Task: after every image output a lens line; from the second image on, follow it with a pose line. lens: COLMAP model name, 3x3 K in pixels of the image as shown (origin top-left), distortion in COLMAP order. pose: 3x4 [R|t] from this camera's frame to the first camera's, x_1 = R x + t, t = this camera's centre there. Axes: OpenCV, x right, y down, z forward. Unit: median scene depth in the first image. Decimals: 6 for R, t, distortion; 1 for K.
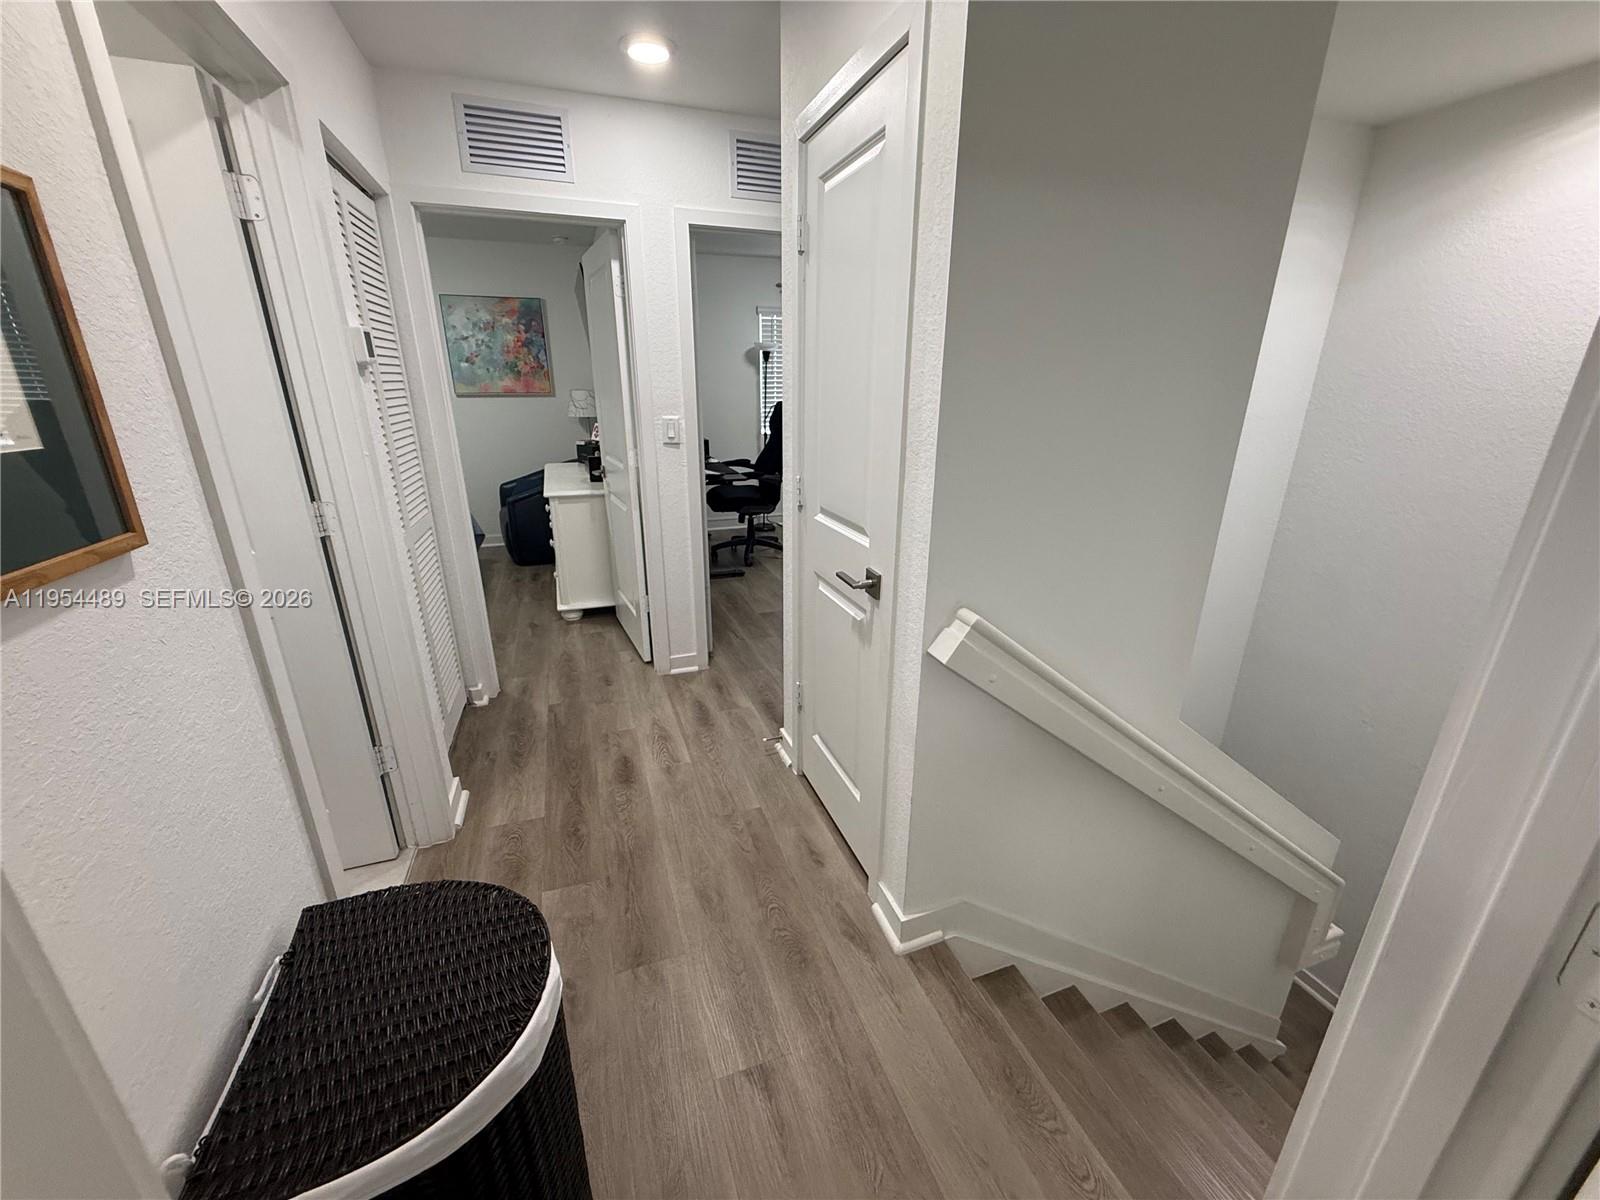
lens RADIAL K [[637.6, 0, 797.7], [0, 637.6, 599.9], [0, 0, 1]] dist [-0.000445, 0.000062]
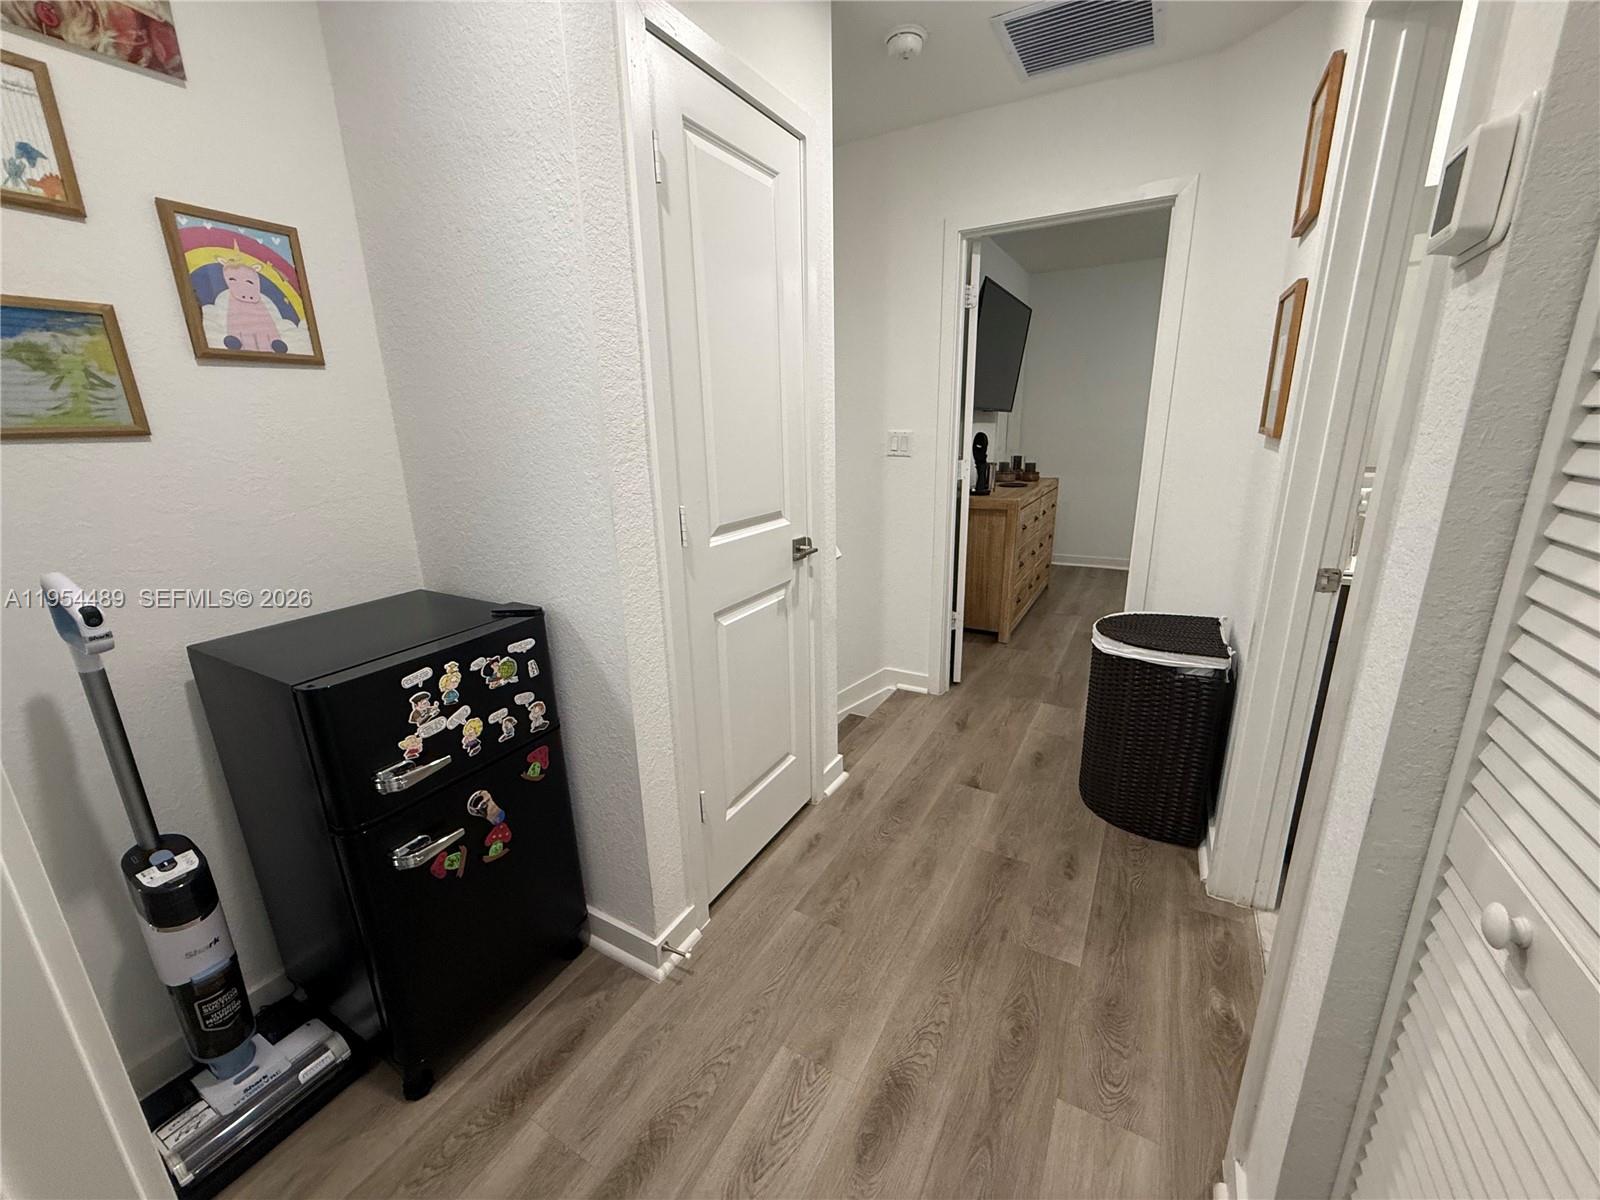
lens RADIAL K [[637.6, 0, 797.7], [0, 637.6, 599.9], [0, 0, 1]] dist [-0.000445, 0.000062]
pose [[-0.650570, -0.191276, 0.734964, -0.609947], [0.268491, 0.847338, 0.458182, -0.387208], [-0.710402, 0.495411, -0.499897, 1.290189]]
